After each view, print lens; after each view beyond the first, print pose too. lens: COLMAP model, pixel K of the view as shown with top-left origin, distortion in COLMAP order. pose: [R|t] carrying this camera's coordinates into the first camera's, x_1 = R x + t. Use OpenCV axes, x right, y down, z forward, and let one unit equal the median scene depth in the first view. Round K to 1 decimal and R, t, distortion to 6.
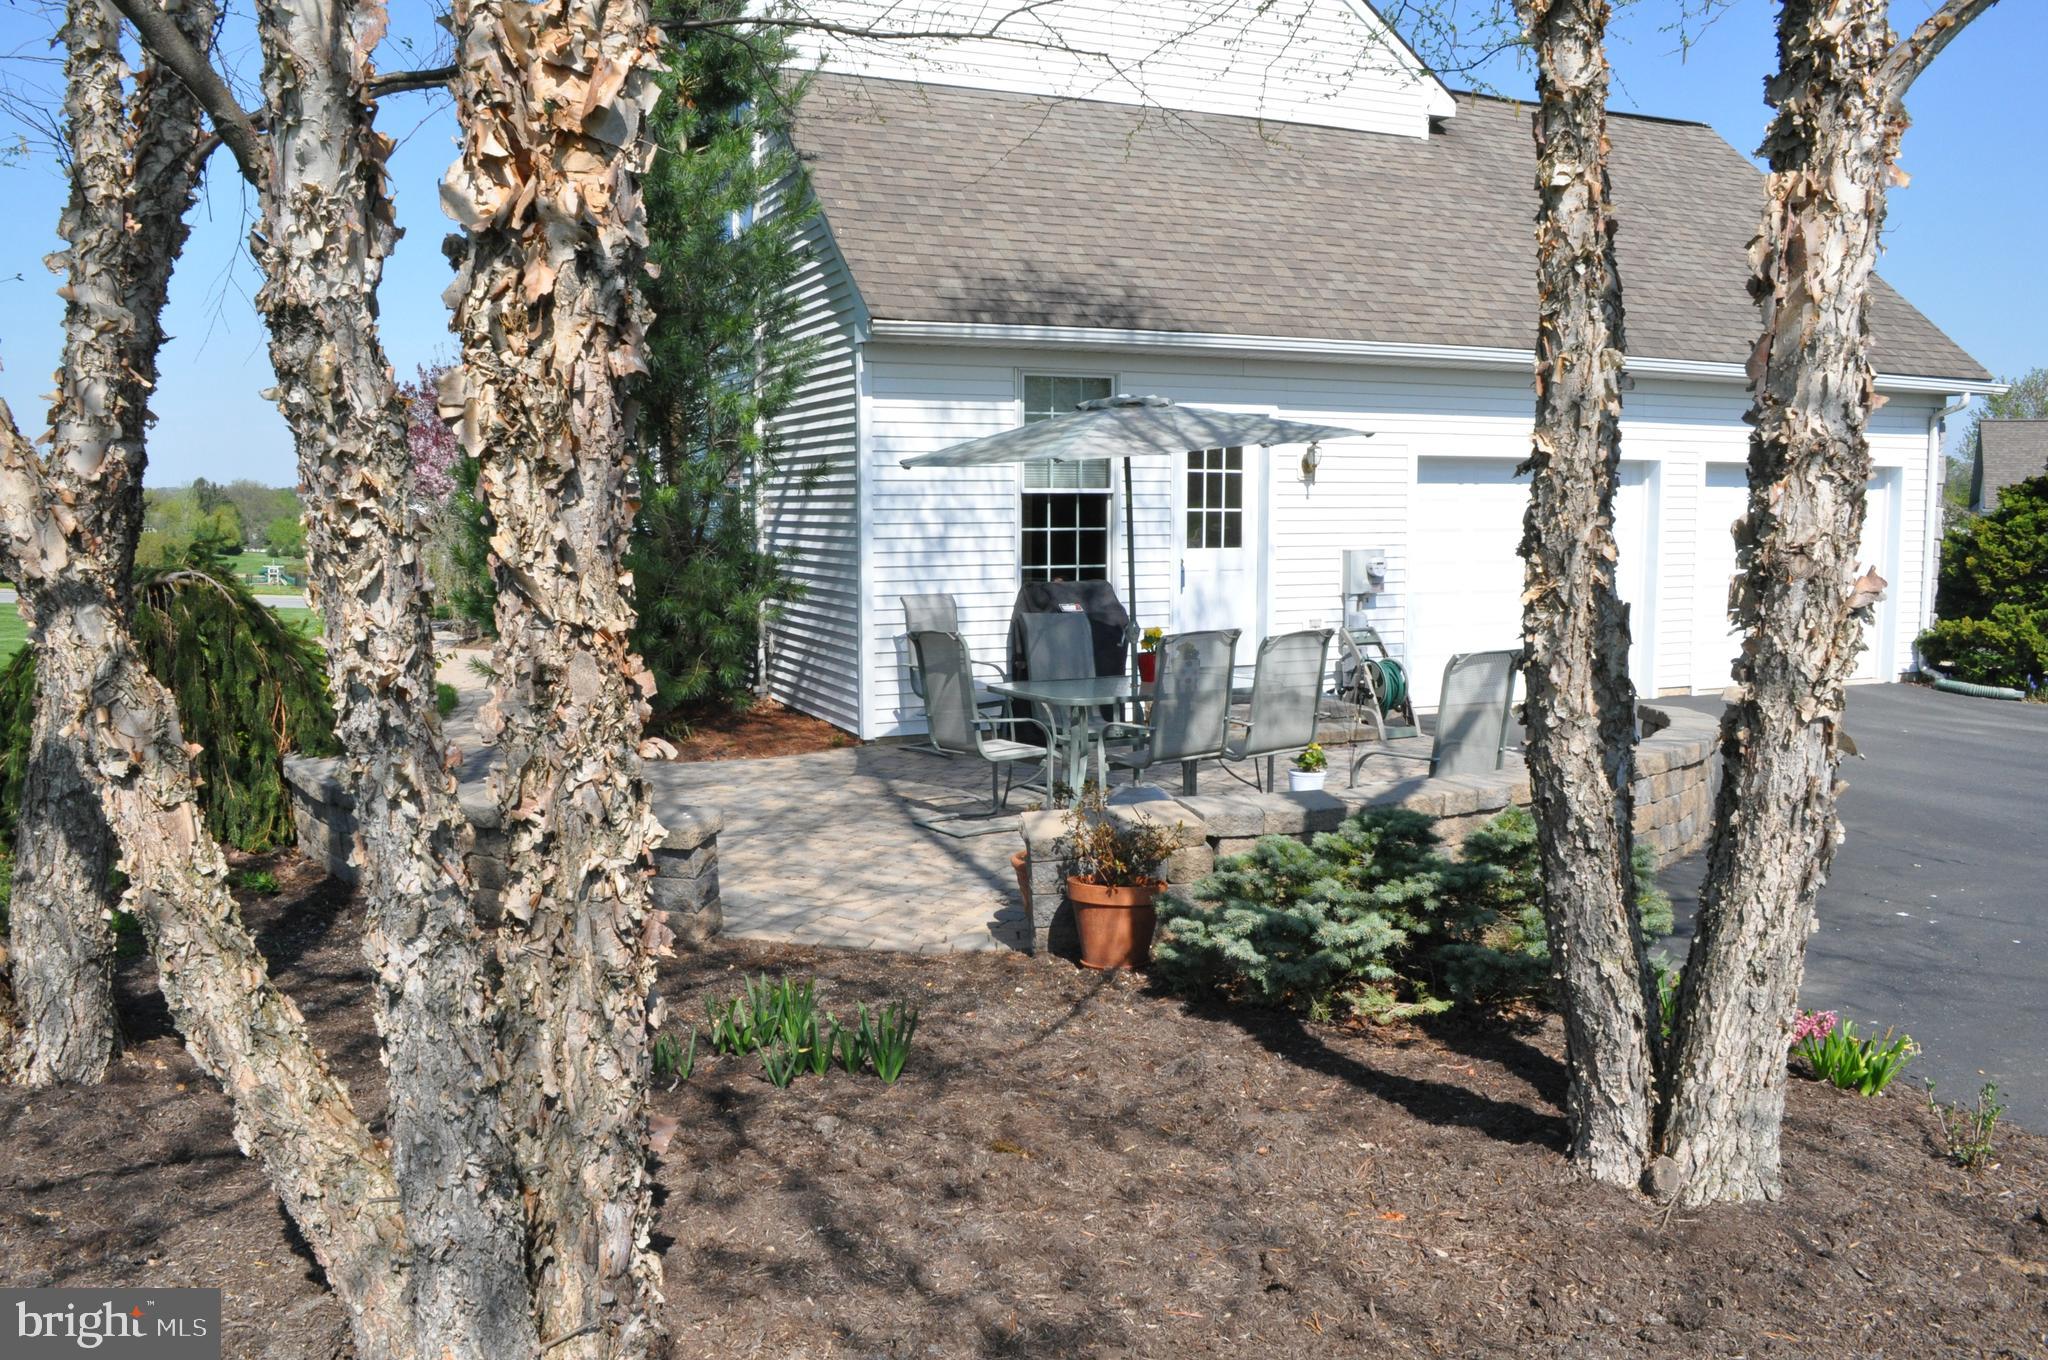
lens RADIAL K [[1615.1, 0, 1025.1], [0, 1615.1, 675.0], [0, 0, 1]] dist [-0.089528, 0.008102]
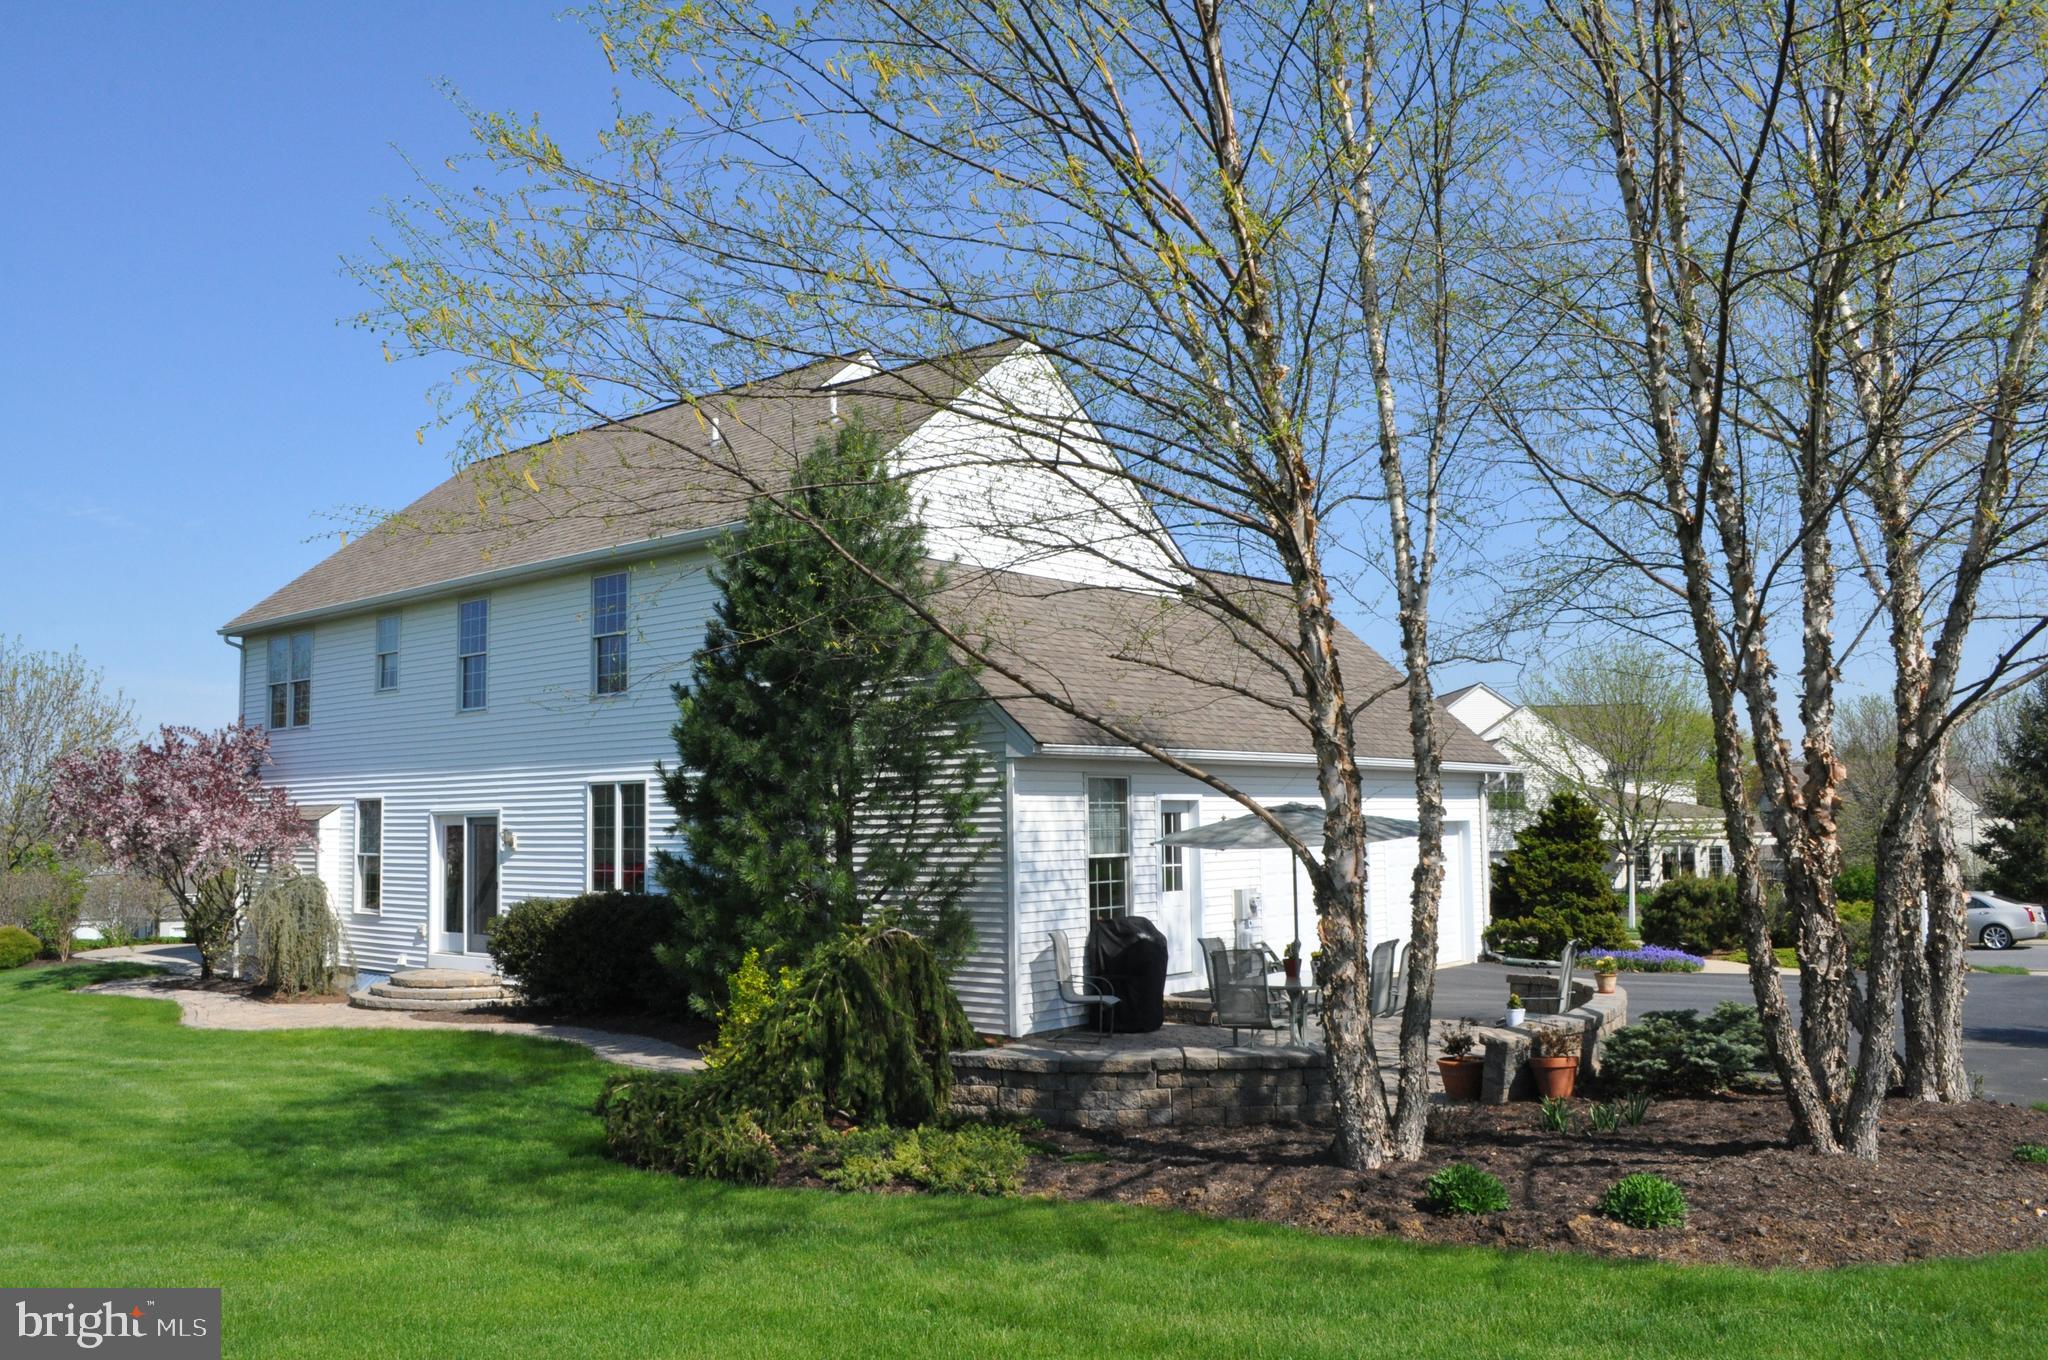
lens RADIAL K [[1615.1, 0, 1022.9], [0, 1615.1, 687.6], [0, 0, 1]] dist [-0.089528, 0.008102]
pose [[0.892274, 0.026437, 0.450719, -0.691092], [0.062202, 0.981567, -0.180713, -0.004741], [-0.447188, 0.189281, 0.874183, -0.260385]]
